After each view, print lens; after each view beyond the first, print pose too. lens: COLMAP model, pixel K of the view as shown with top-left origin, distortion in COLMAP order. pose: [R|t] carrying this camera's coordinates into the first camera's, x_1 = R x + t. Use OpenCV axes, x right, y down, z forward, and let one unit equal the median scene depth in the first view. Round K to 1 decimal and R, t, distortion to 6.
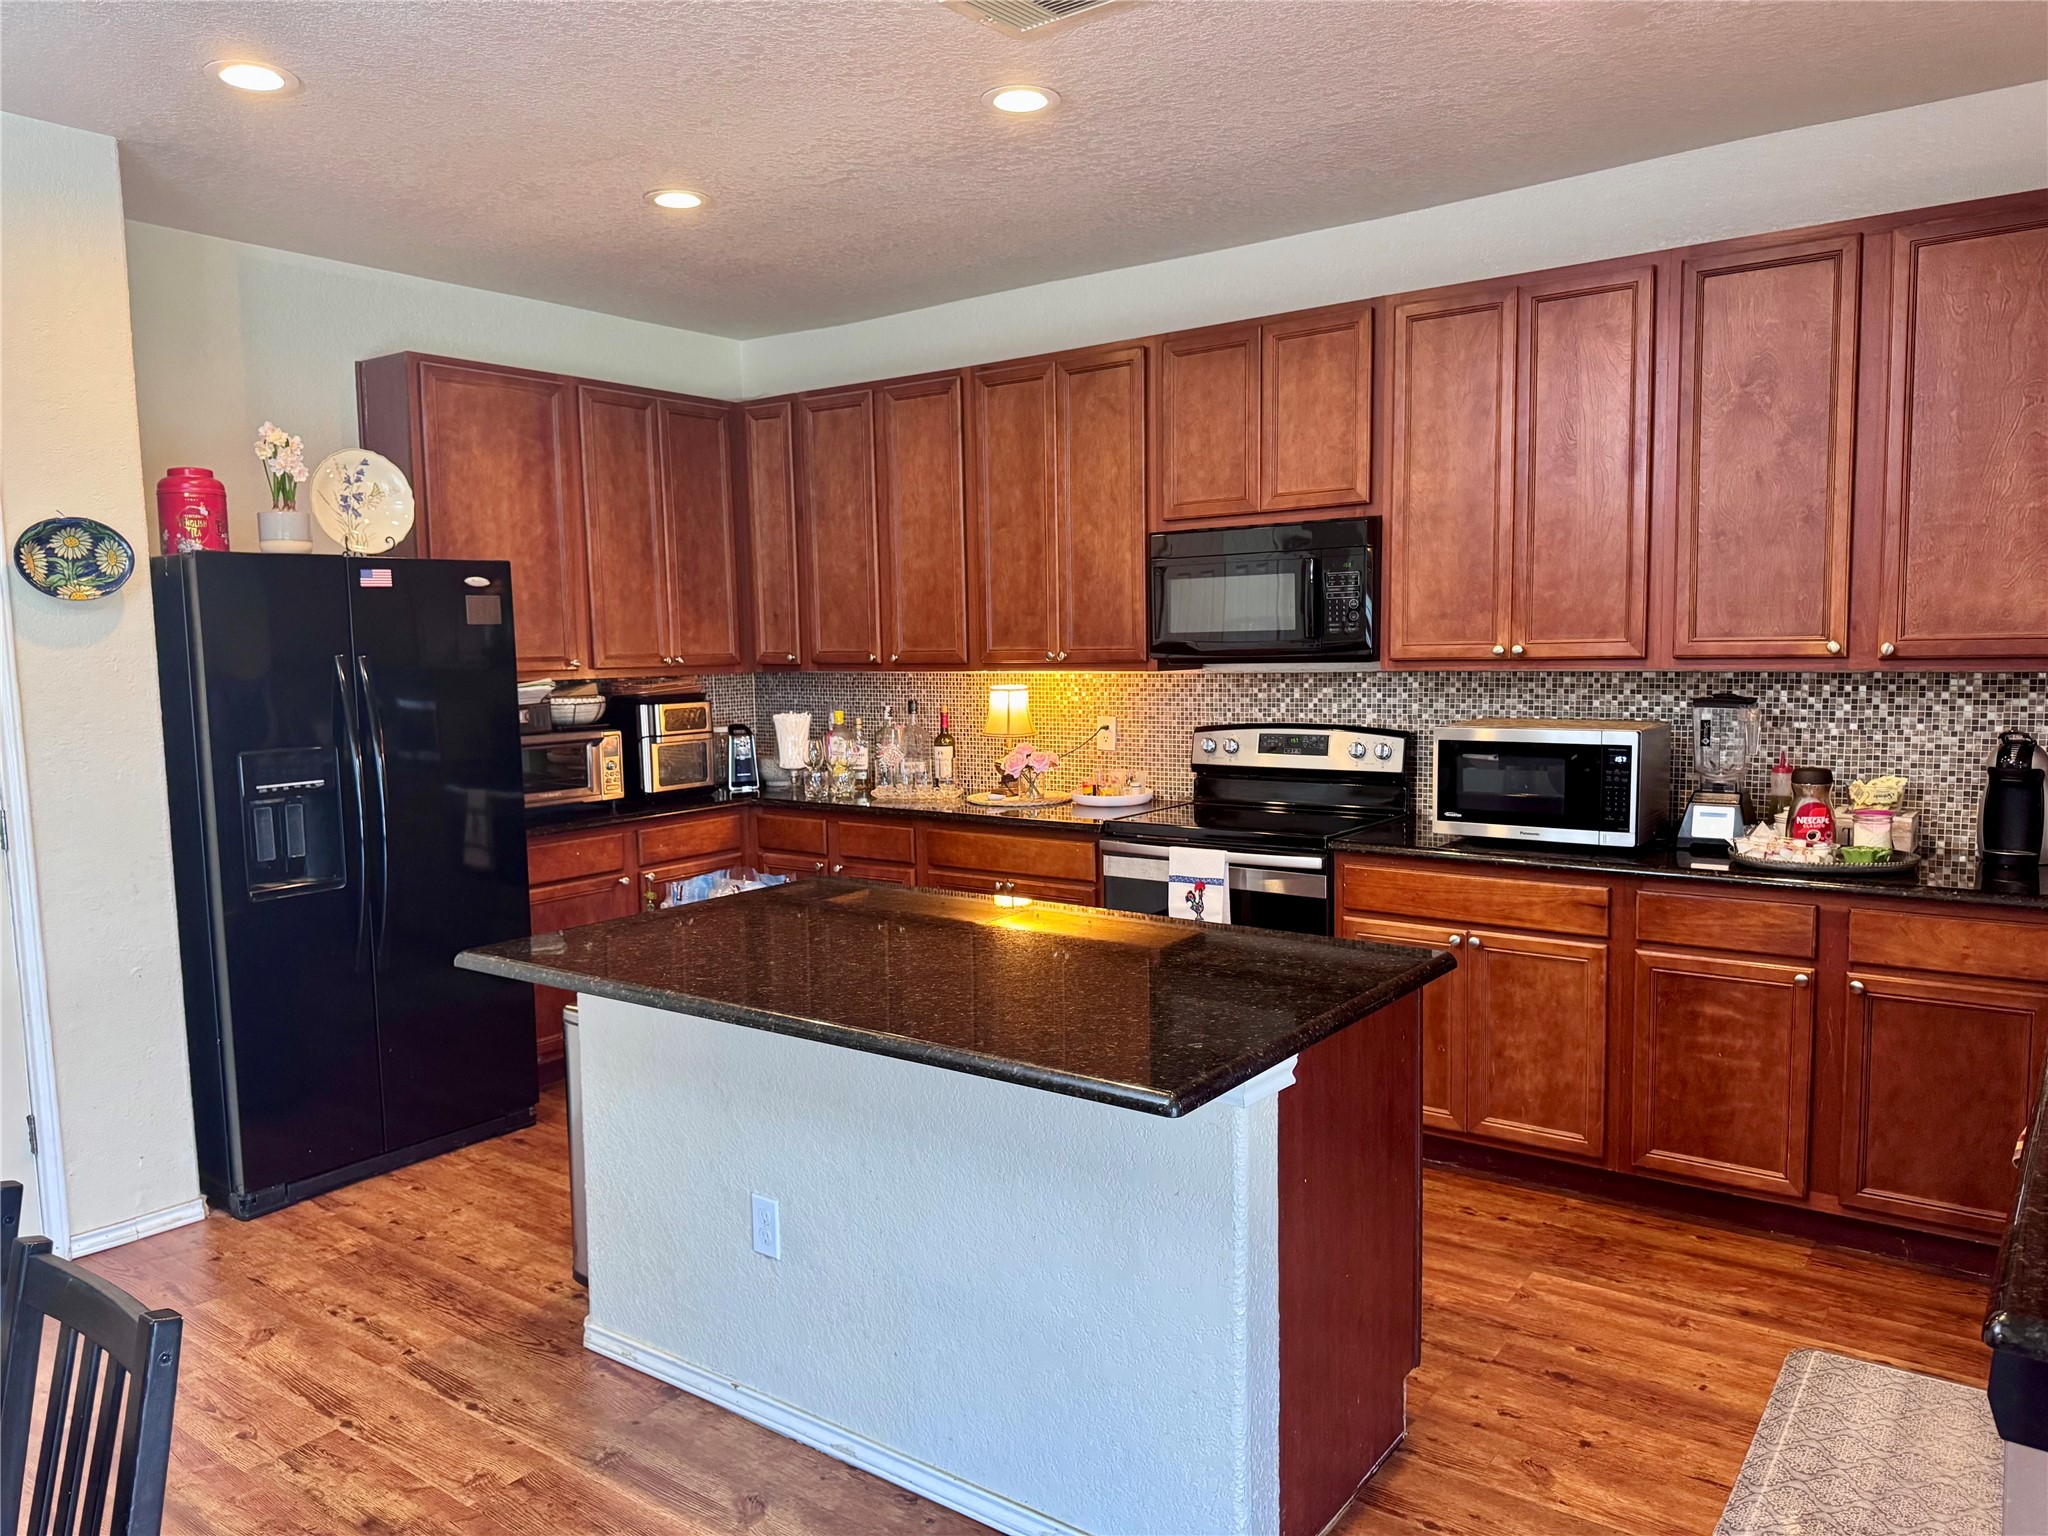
lens RADIAL K [[1439.6, 0, 1002.2], [0, 1439.6, 783.5], [0, 0, 1]] dist [0.062965, -0.082210]
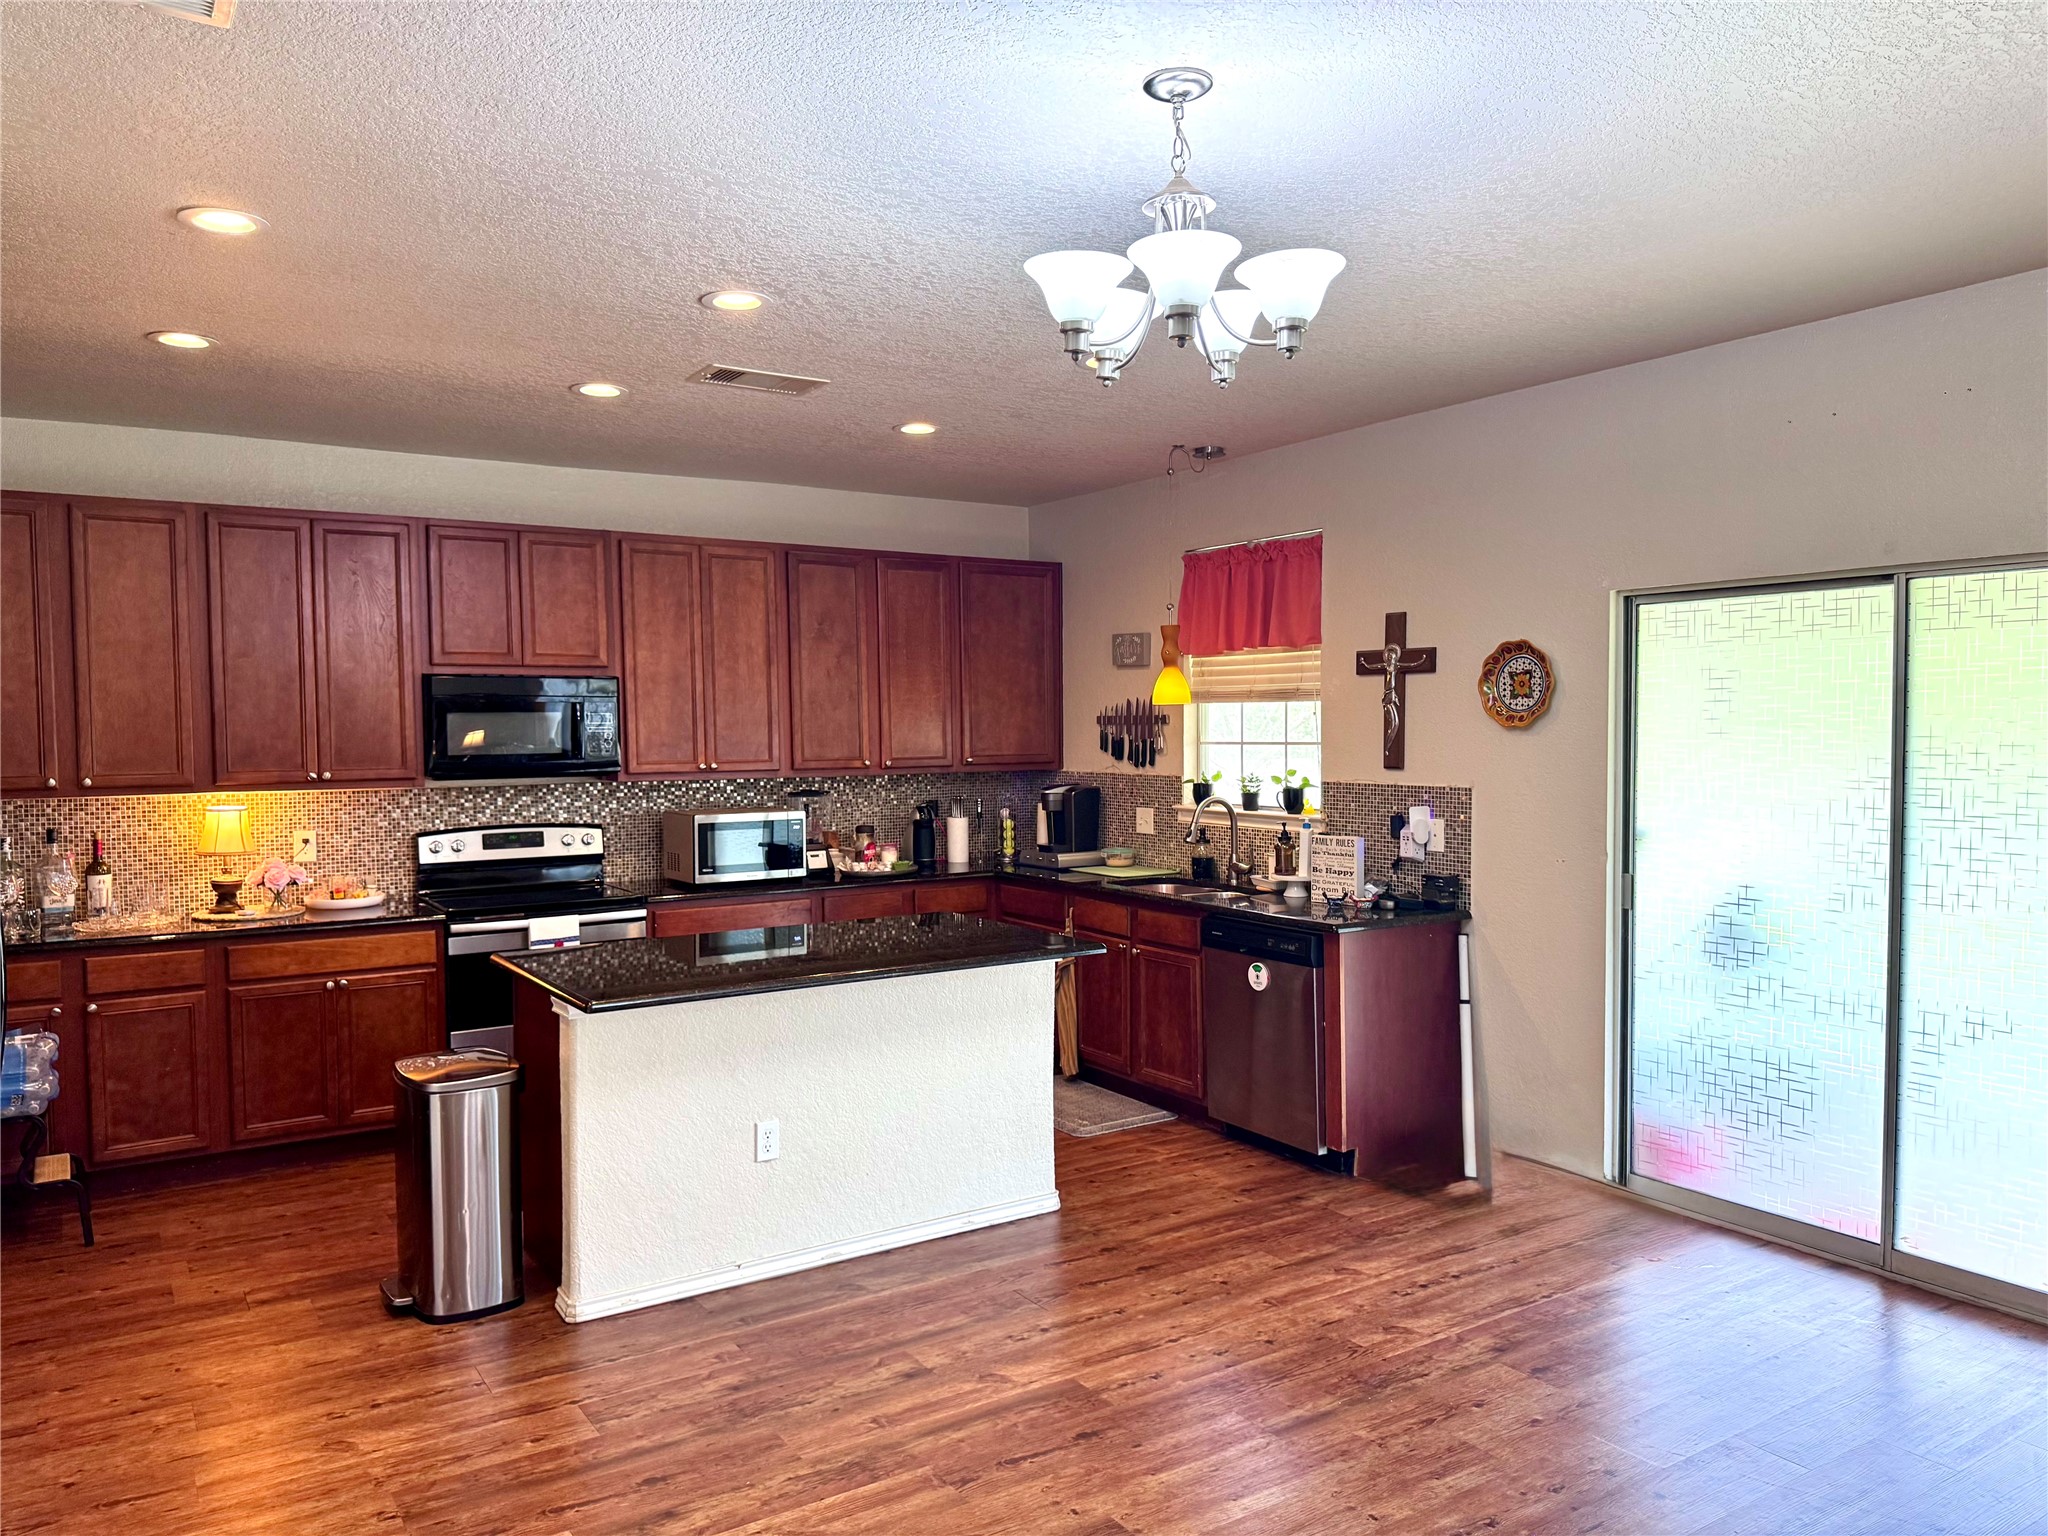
lens RADIAL K [[1439.6, 0, 1037.7], [0, 1439.6, 777.0], [0, 0, 1]] dist [0.062965, -0.082210]
pose [[0.336500, -0.016135, 0.941545, -1.016290], [0.099110, 0.994907, -0.018371, -0.014678], [-0.936453, 0.099498, 0.336386, 0.120911]]
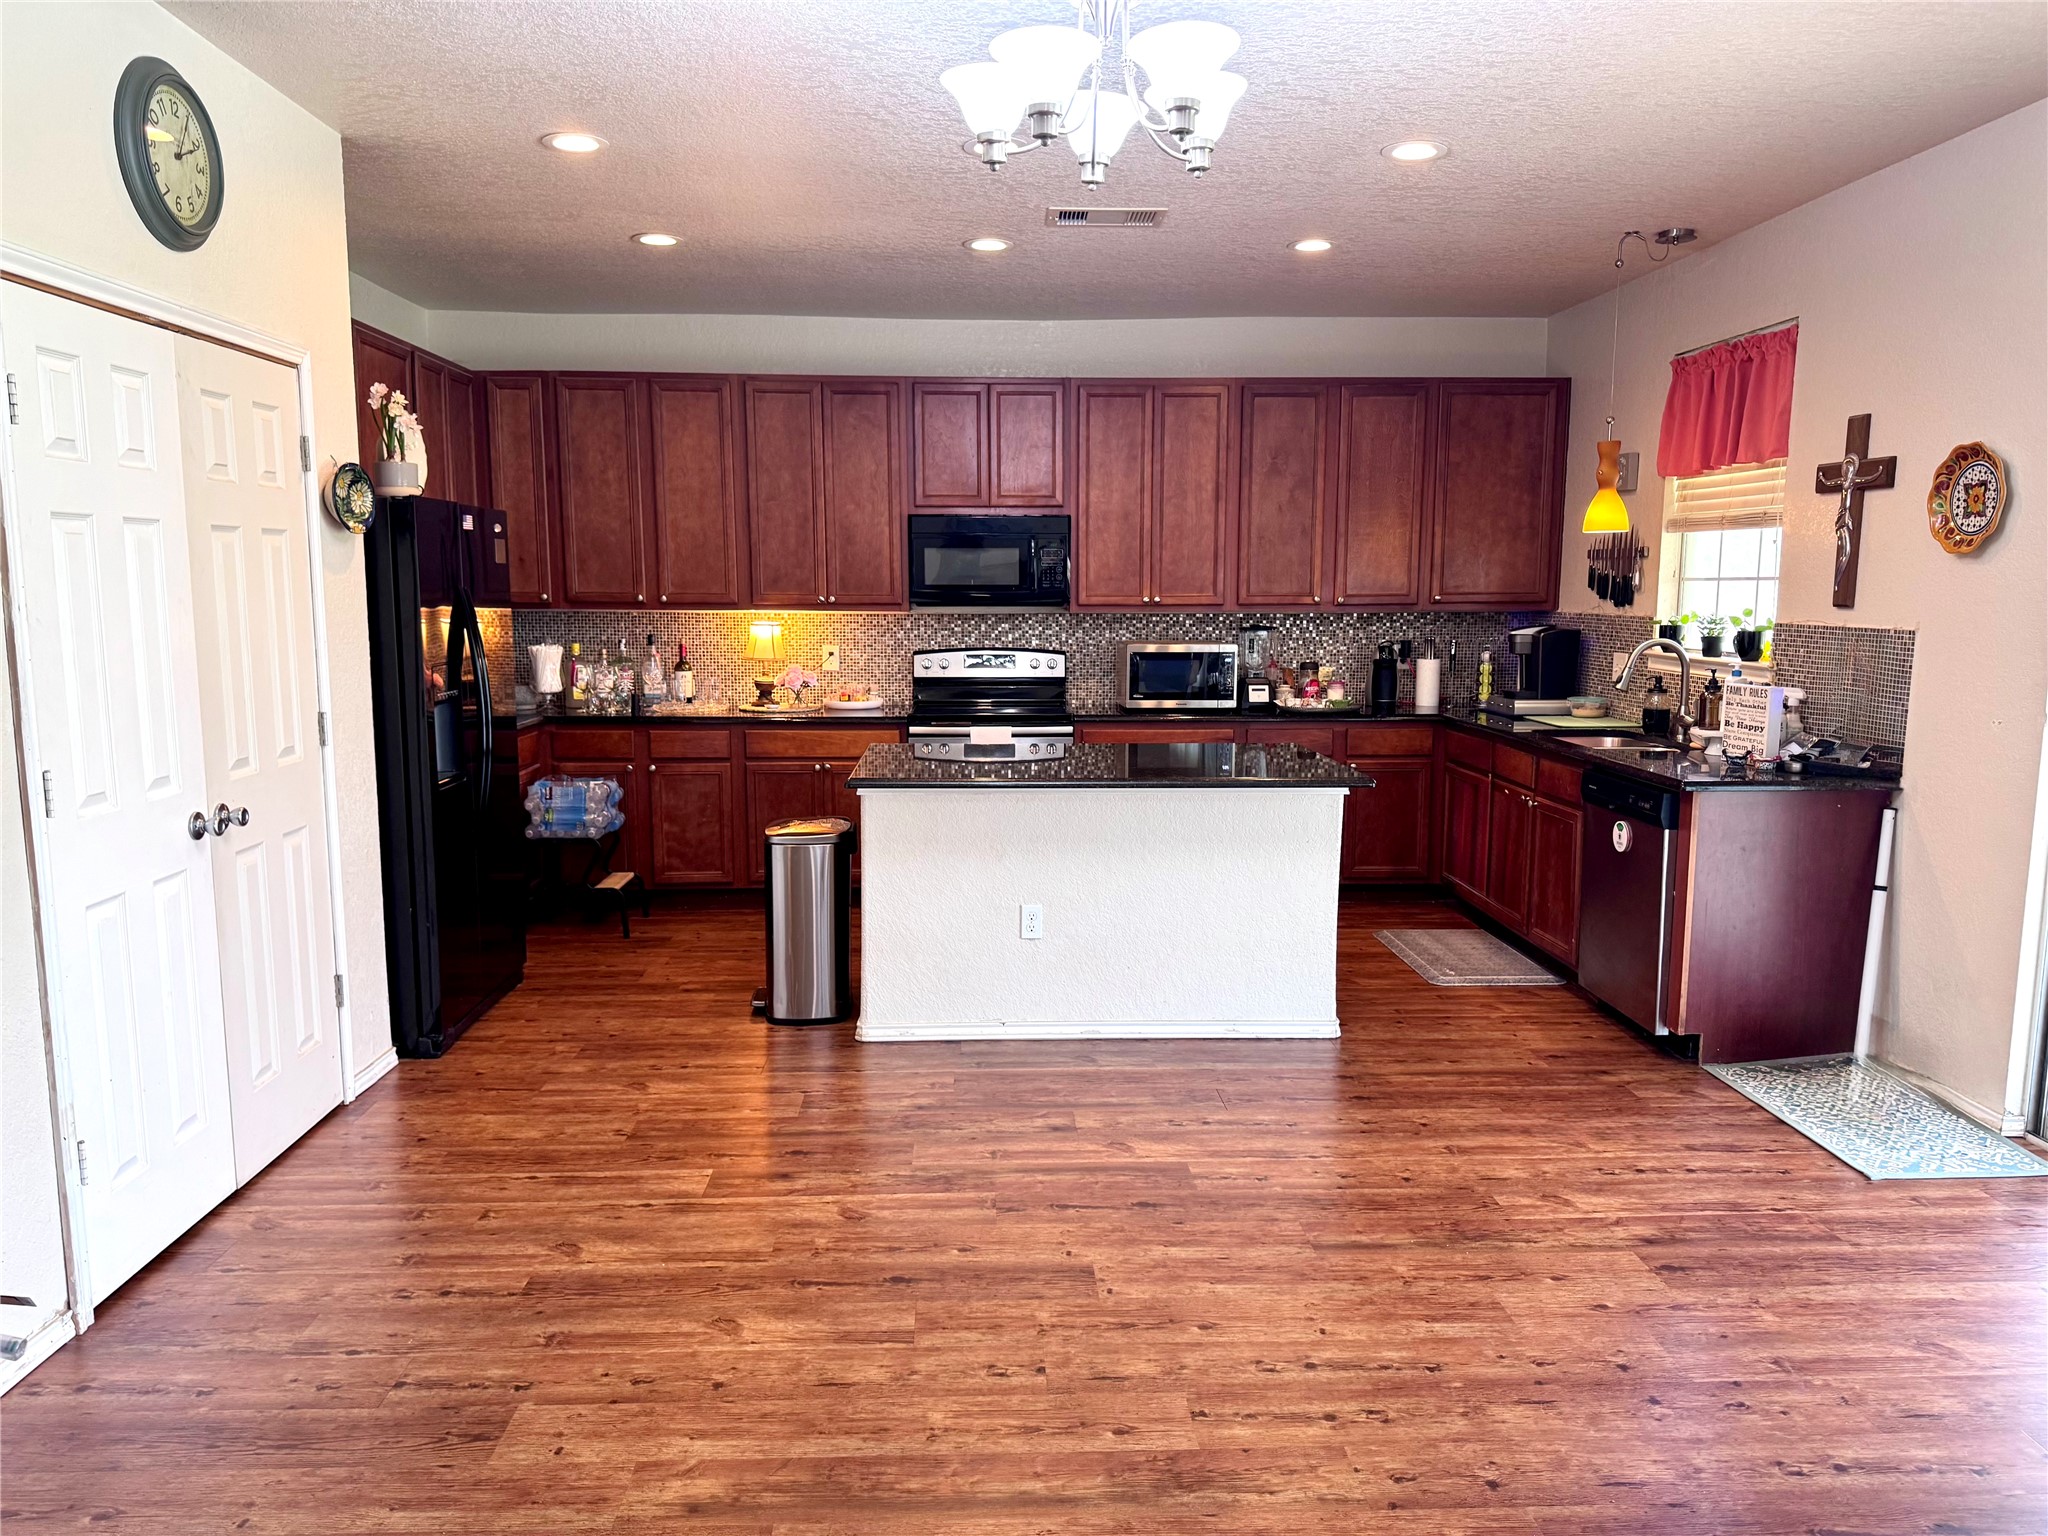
lens RADIAL K [[1439.6, 0, 1032.8], [0, 1439.6, 791.6], [0, 0, 1]] dist [0.062965, -0.082210]
pose [[0.771875, -0.067715, 0.632158, -0.836040], [0.048376, 0.997685, 0.047802, 0.045445], [-0.633931, -0.006316, 0.773364, -0.221977]]
